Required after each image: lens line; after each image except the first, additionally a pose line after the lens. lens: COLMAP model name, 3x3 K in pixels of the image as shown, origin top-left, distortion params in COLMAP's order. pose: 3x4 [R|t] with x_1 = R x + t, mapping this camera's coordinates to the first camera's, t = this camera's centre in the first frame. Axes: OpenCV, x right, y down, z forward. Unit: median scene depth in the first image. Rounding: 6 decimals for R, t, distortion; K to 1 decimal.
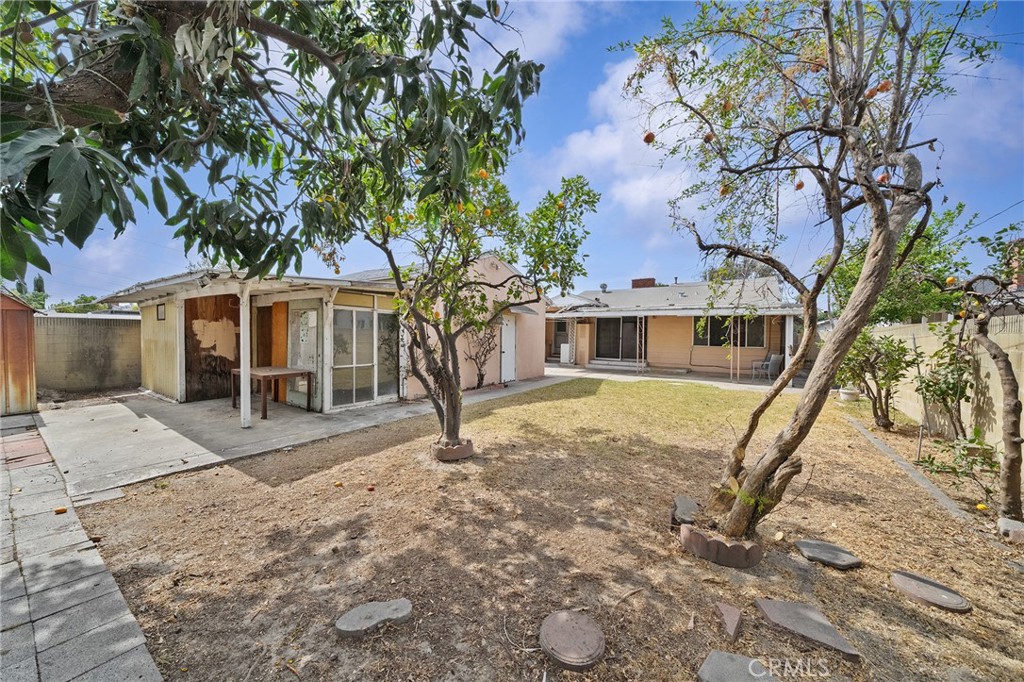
lens RADIAL K [[369.4, 0, 512.0], [0, 369.4, 341.0], [0, 0, 1]] dist [0.000374, -0.000027]
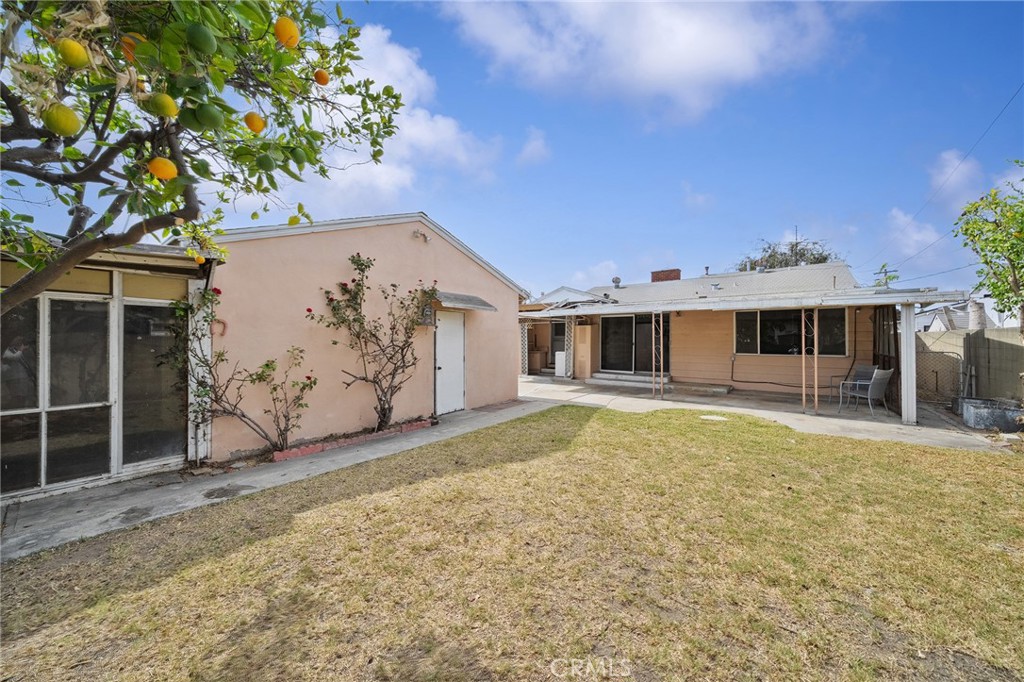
lens RADIAL K [[369.4, 0, 512.0], [0, 369.4, 341.0], [0, 0, 1]] dist [0.000374, -0.000027]
pose [[0.997845, -0.011951, -0.064521, 0.115480], [0.011022, 0.999831, -0.014737, -0.005215], [0.064686, 0.013994, 0.997808, 0.279714]]
